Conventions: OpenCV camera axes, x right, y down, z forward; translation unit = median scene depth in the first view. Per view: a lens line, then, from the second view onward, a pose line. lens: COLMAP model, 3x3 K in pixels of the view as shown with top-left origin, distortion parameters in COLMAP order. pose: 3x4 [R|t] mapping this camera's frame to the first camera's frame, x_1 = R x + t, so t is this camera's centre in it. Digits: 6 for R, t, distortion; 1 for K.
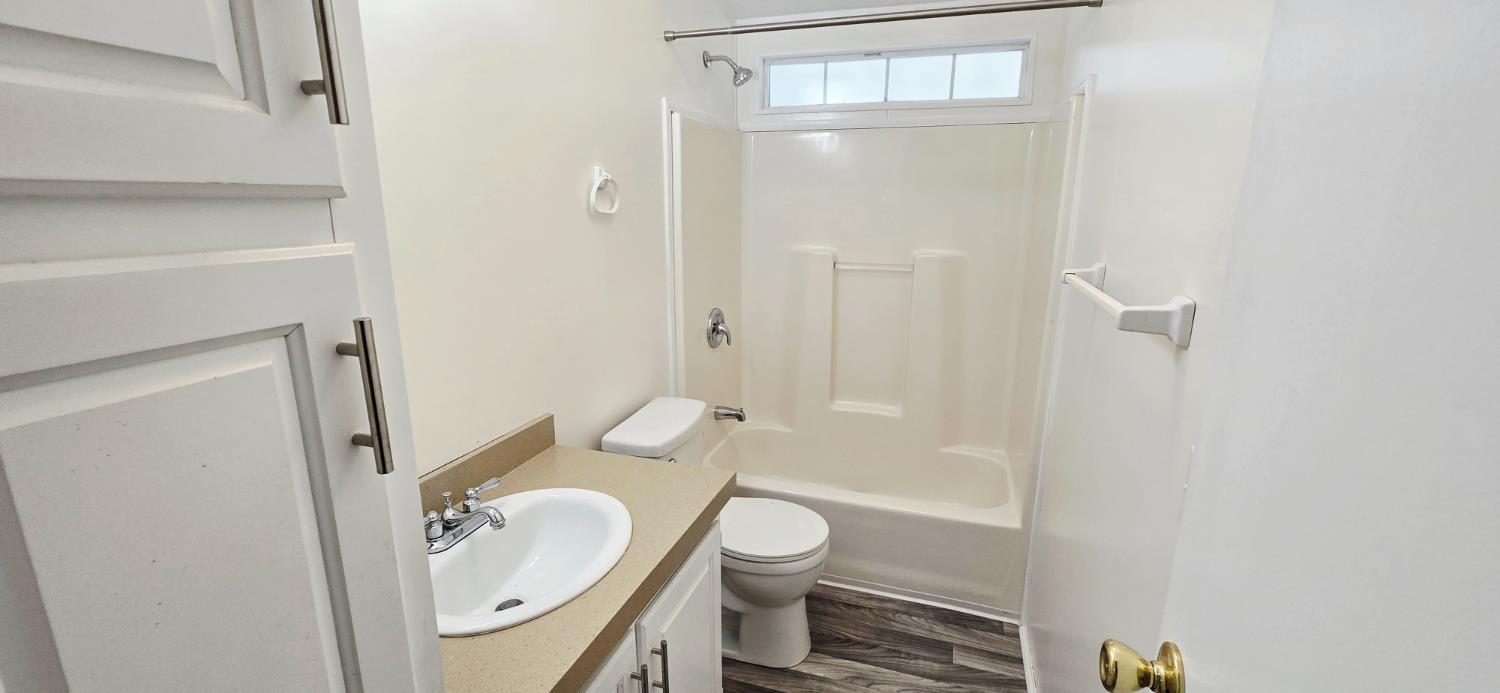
lens RADIAL K [[614.1, 0, 749.1], [0, 614.1, 343.6], [0, 0, 1]] dist [-0.002565, -0.000572]
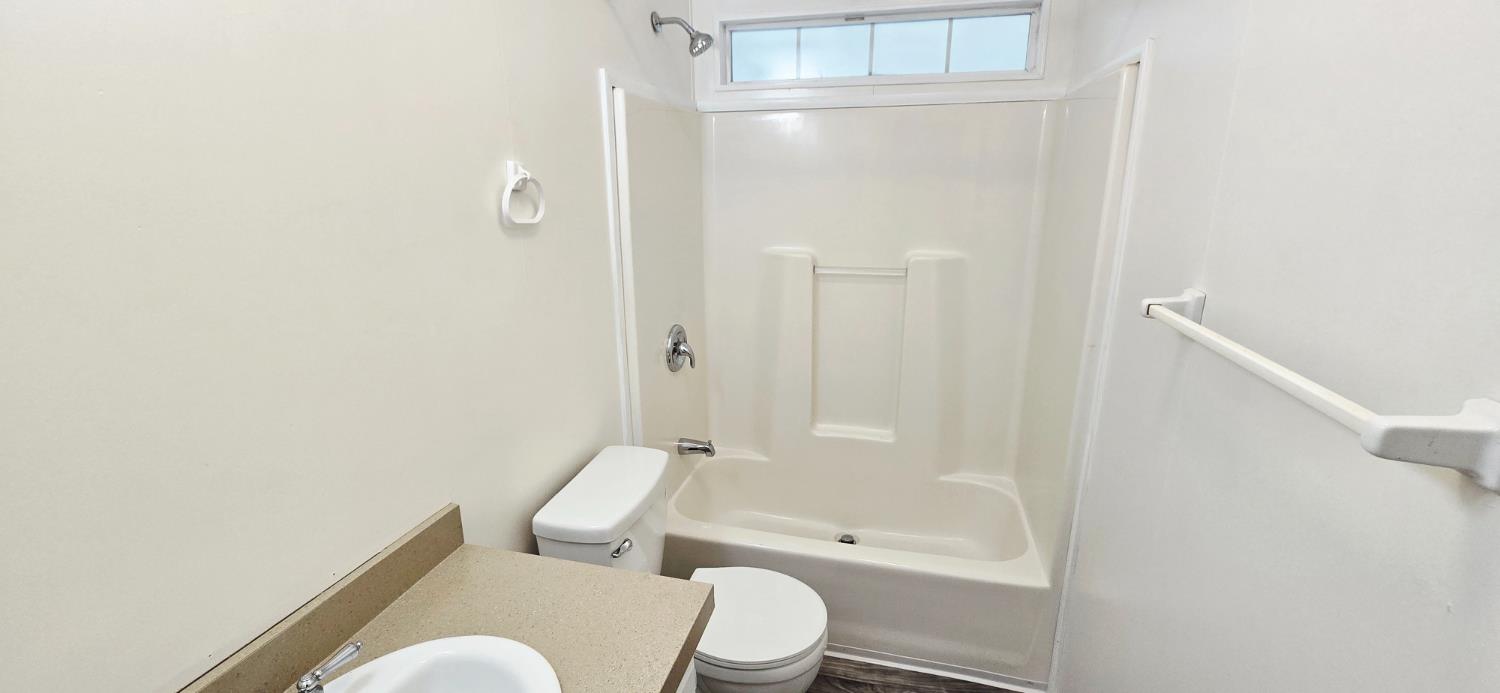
lens RADIAL K [[607.3, 0, 749.2], [0, 607.3, 340.8], [0, 0, 1]] dist [-0.006779, -0.000417]
pose [[0.997296, -0.028509, 0.067729, -0.011749], [0.026423, 0.999154, 0.031501, -0.061982], [-0.068570, -0.029626, 0.997206, 0.173928]]
